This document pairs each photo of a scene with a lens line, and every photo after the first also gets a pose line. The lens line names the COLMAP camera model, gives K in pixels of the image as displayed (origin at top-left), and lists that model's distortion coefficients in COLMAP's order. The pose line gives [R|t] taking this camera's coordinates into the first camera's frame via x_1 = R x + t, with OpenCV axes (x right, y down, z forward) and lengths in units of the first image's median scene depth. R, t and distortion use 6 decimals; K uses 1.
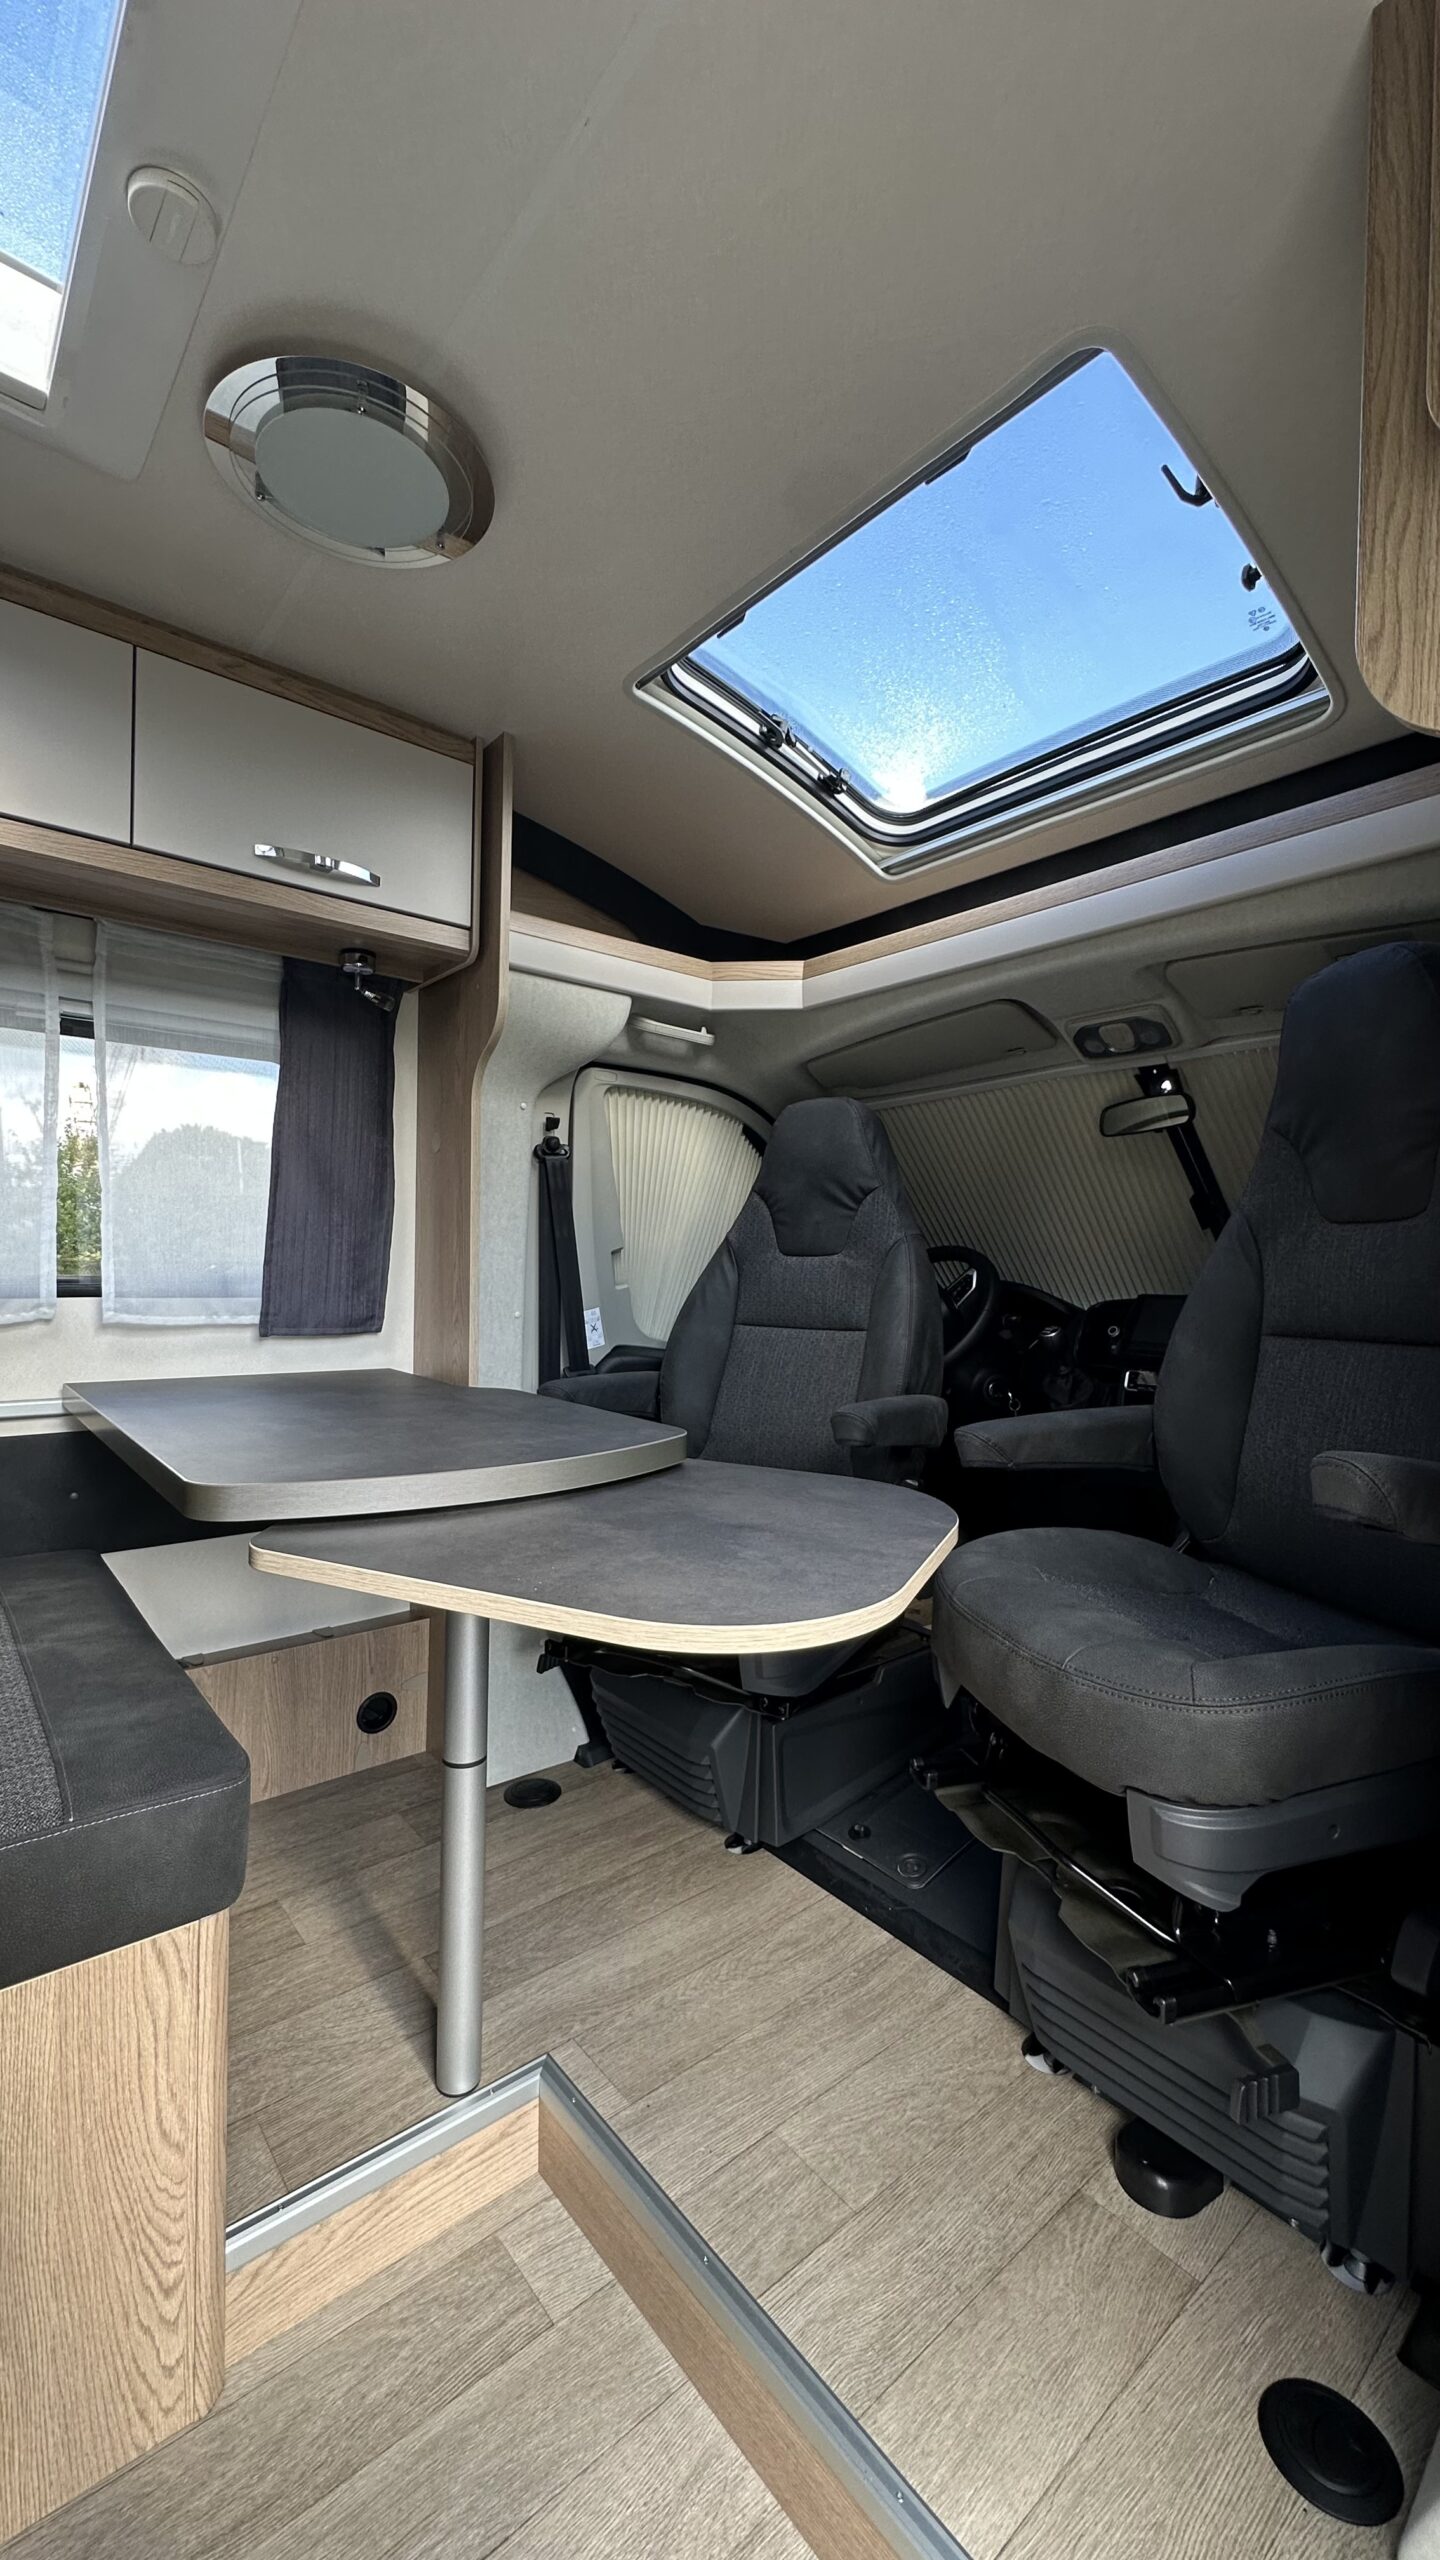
lens RADIAL K [[1023.9, 0, 718.4], [0, 1023.9, 1281.4], [0, 0, 1]] dist [-0.002700, 0.000653]
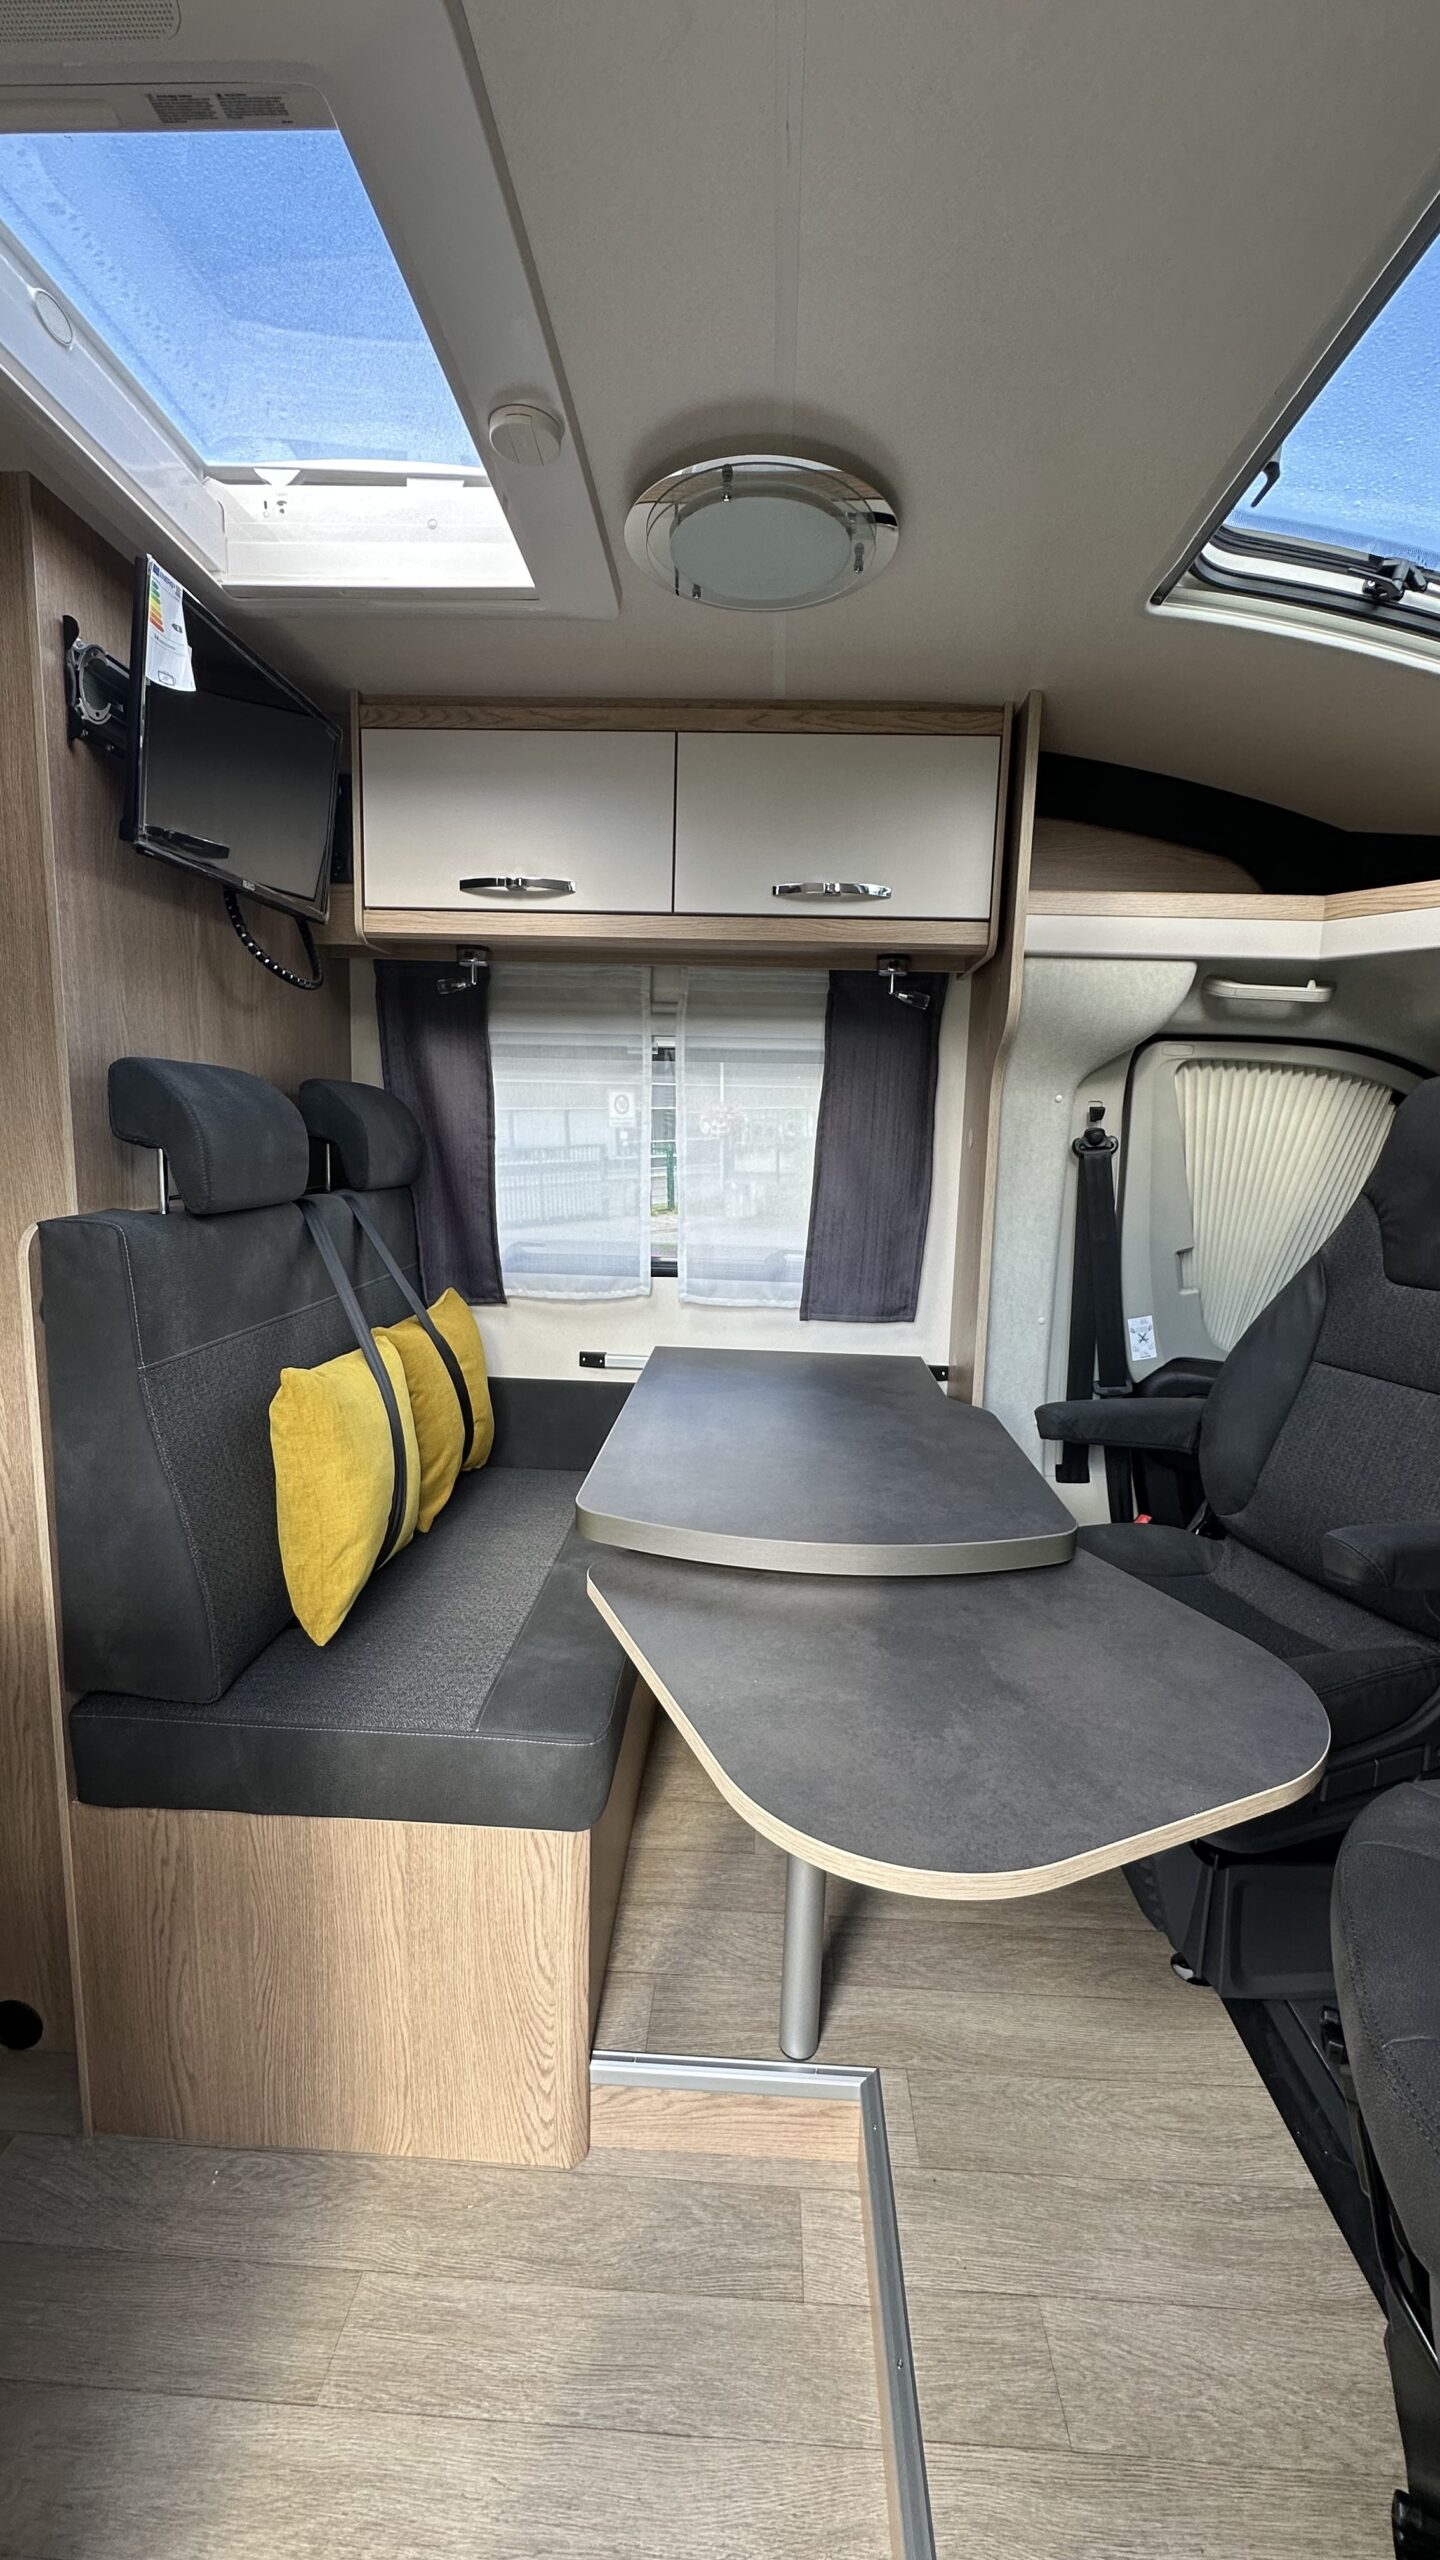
lens RADIAL K [[1023.9, 0, 718.4], [0, 1023.9, 1281.4], [0, 0, 1]] dist [-0.002700, 0.000653]
pose [[0.740432, 0.099758, -0.664687, 0.271307], [-0.022892, 0.992094, 0.123395, -0.148279], [0.671741, -0.076149, 0.736862, 0.137249]]
